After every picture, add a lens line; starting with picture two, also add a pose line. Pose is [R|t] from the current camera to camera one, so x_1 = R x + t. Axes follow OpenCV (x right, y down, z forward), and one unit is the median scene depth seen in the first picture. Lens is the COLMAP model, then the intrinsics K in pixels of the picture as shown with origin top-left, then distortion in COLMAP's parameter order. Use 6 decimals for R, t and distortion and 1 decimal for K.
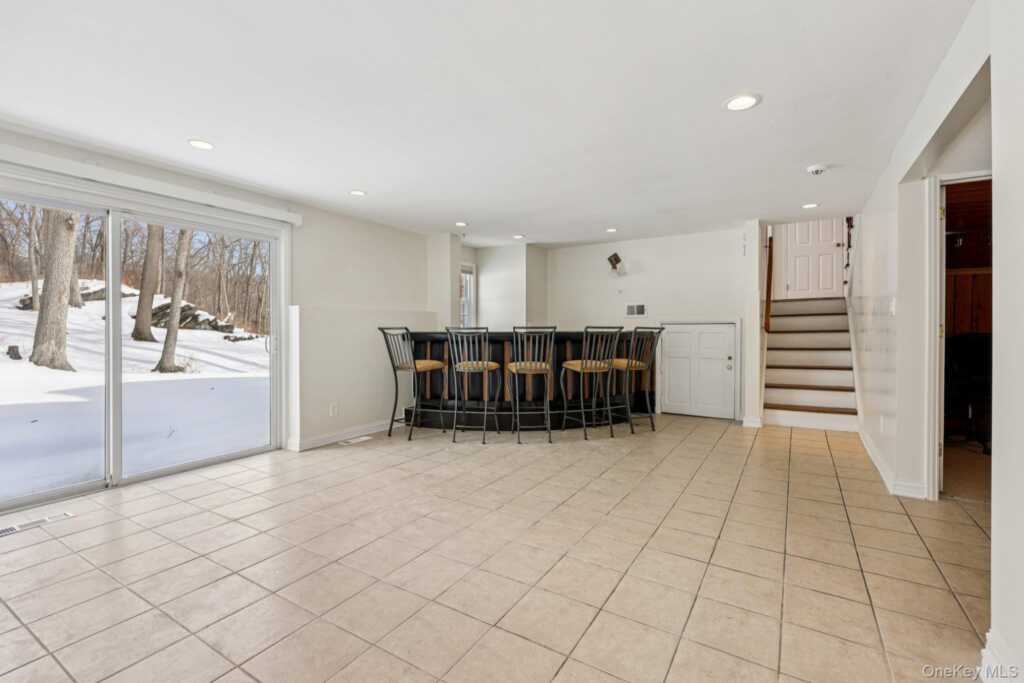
lens RADIAL K [[460.2, 0, 511.4], [0, 460.2, 334.3], [0, 0, 1]] dist [0.001337, 0.000130]
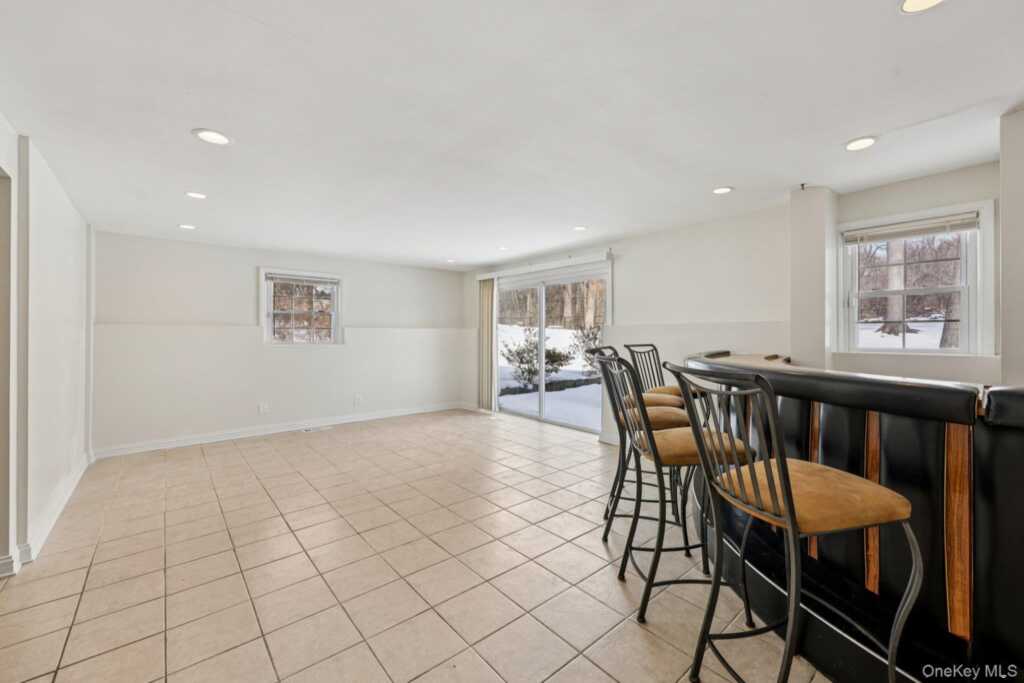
lens RADIAL K [[409.6, 0, 513.4], [0, 409.6, 337.3], [0, 0, 1]] dist [-0.001811, -0.000117]
pose [[-0.310233, 0.004107, -0.950652, 0.627020], [-0.006762, 0.999956, 0.006527, -0.034448], [0.950636, 0.008453, -0.310192, 1.039865]]
